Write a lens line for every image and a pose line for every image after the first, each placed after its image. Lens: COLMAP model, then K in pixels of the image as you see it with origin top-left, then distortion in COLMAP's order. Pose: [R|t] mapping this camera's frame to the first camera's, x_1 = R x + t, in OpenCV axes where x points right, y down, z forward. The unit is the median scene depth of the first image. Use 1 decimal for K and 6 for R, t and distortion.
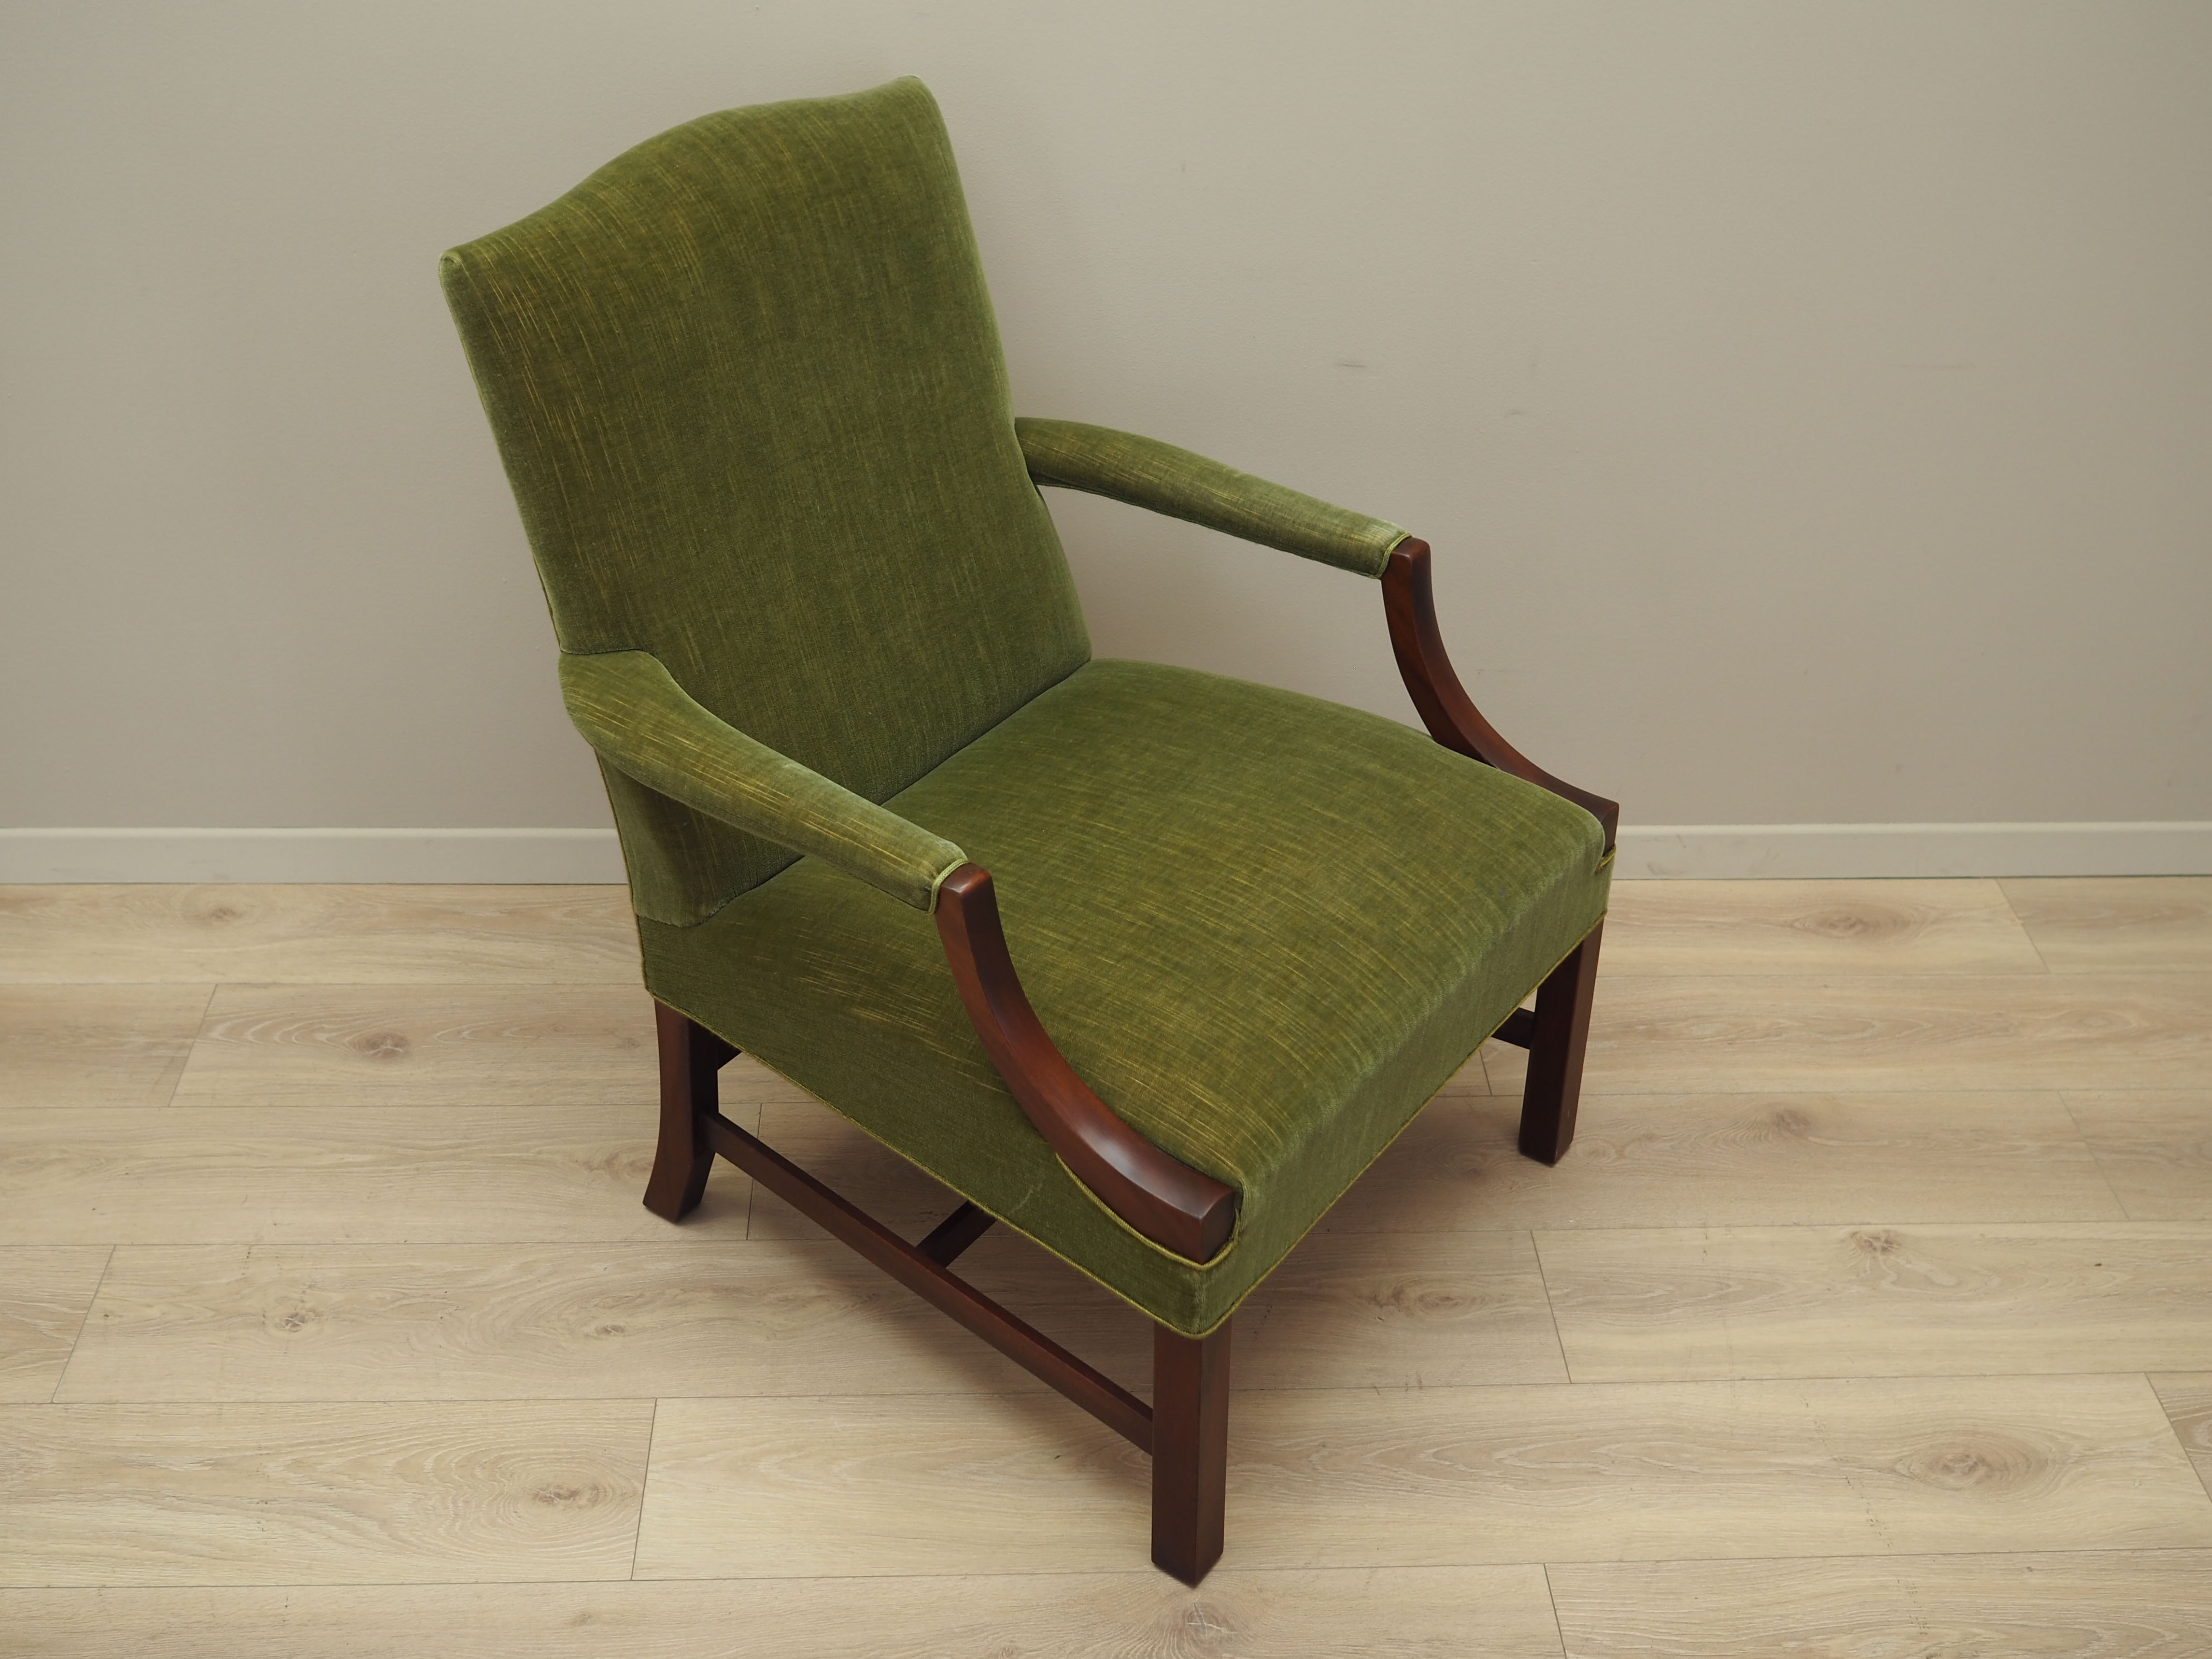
lens RADIAL K [[2576.1, 0, 1196.9], [0, 2576.1, 830.0], [0, 0, 1]] dist [-0.005352, 0.001069]
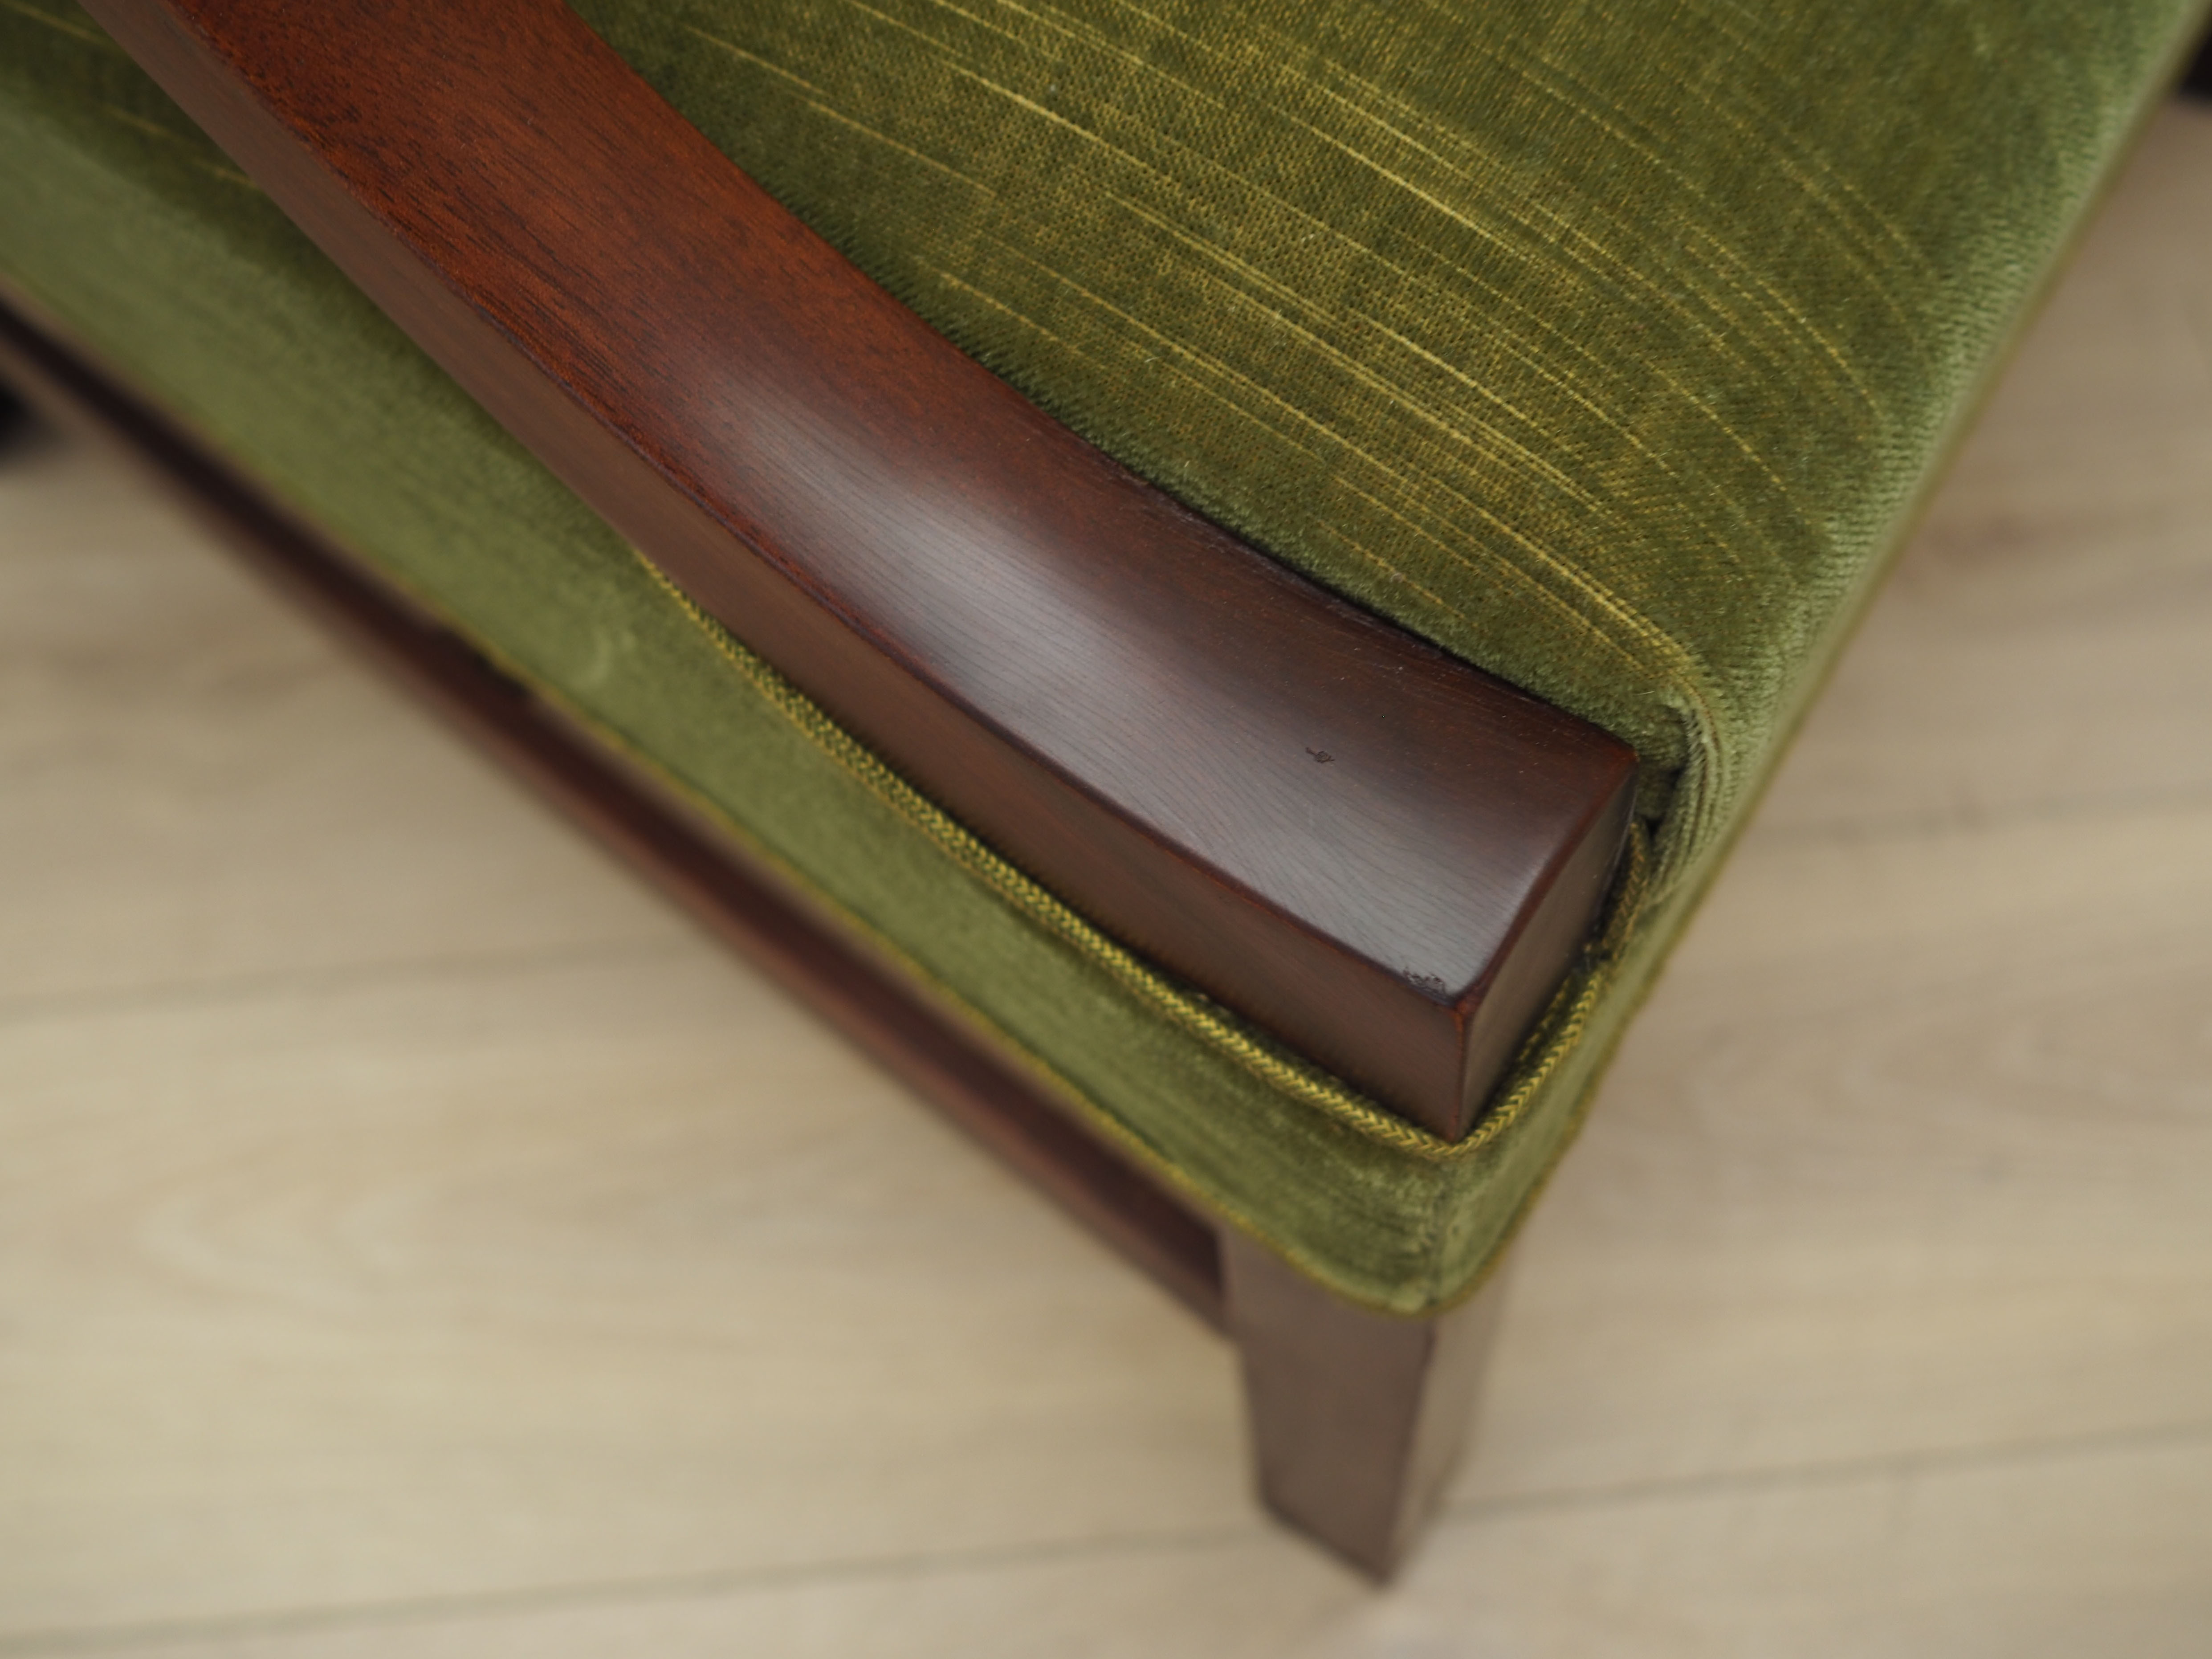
lens RADIAL K [[2294.6, 0, 1106.0], [0, 2294.6, 829.5], [0, 0, 1]] dist [-0.014229, -0.005863]
pose [[0.995021, -0.052375, -0.084799, -0.007239], [0.085801, 0.883046, 0.461376, 0.068832], [0.050716, -0.466355, 0.883143, 0.825148]]
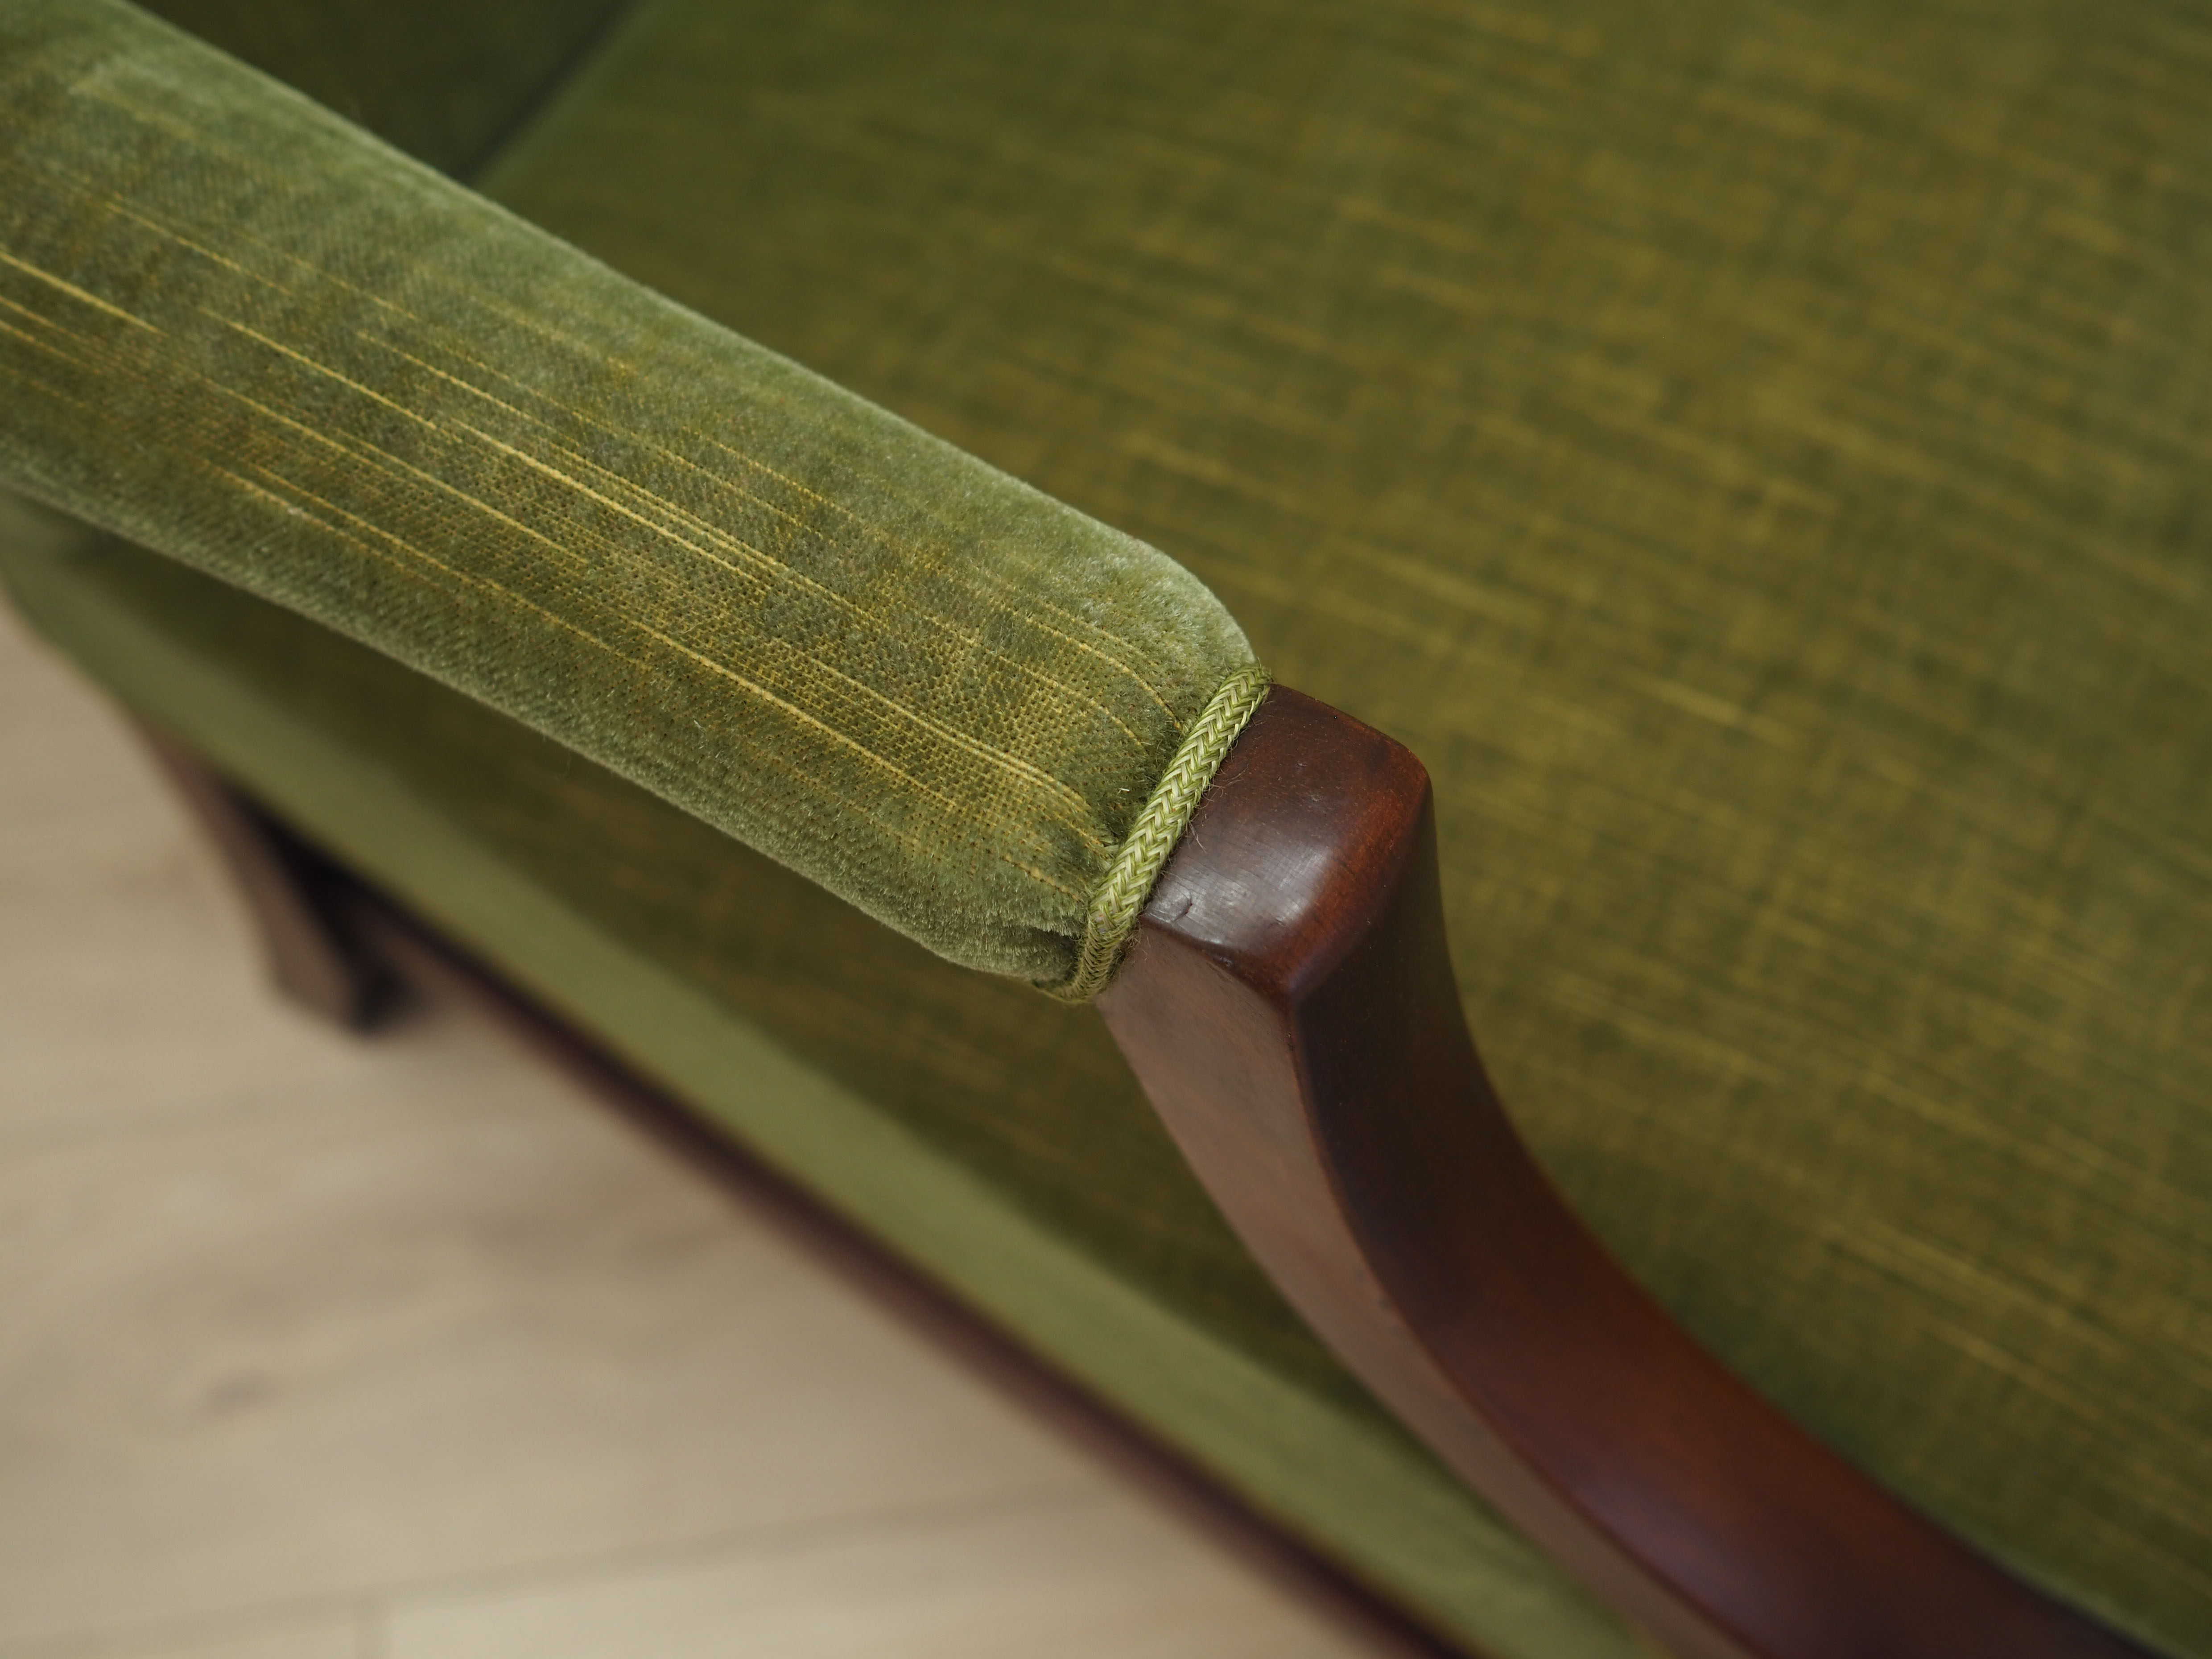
lens RADIAL K [[2294.6, 0, 1106.0], [0, 2294.6, 829.5], [0, 0, 1]] dist [-0.014229, -0.005863]
pose [[0.995342, -0.096410, -0.000021, -0.094454], [0.086053, 0.888318, 0.451094, -0.042638], [-0.043472, -0.448994, 0.892476, 0.822103]]
